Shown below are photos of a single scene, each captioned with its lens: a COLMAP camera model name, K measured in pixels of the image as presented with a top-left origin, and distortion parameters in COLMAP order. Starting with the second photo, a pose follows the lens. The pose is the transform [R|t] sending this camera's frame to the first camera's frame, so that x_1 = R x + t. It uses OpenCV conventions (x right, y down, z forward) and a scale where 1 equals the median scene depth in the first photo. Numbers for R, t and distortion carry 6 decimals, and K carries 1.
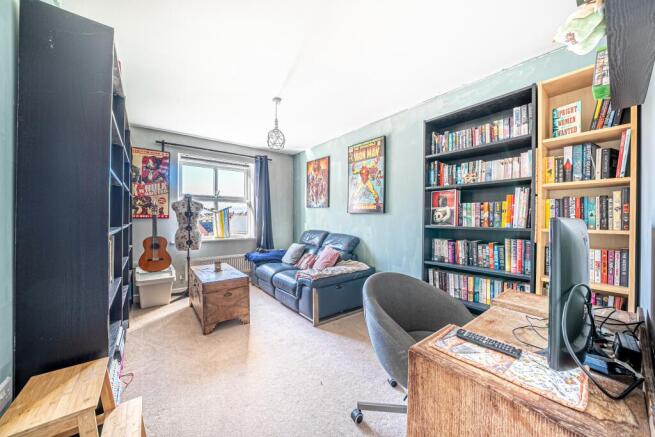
lens RADIAL K [[242.6, 0, 325.9], [0, 242.6, 218.1], [0, 0, 1]] dist [-0.001486, 0.000058]
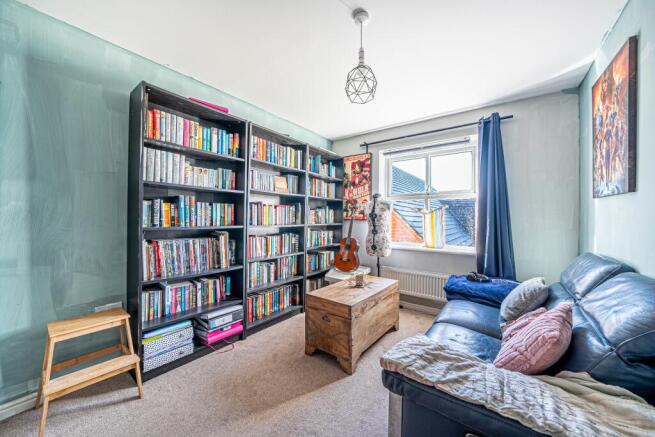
lens RADIAL K [[242.6, 0, 326.6], [0, 242.6, 218.3], [0, 0, 1]] dist [-0.001486, 0.000058]
pose [[0.264423, 0.000833, -0.964406, 0.367837], [-0.013471, 0.999905, -0.002830, -0.003866], [0.964313, 0.013740, 0.264409, 0.854617]]
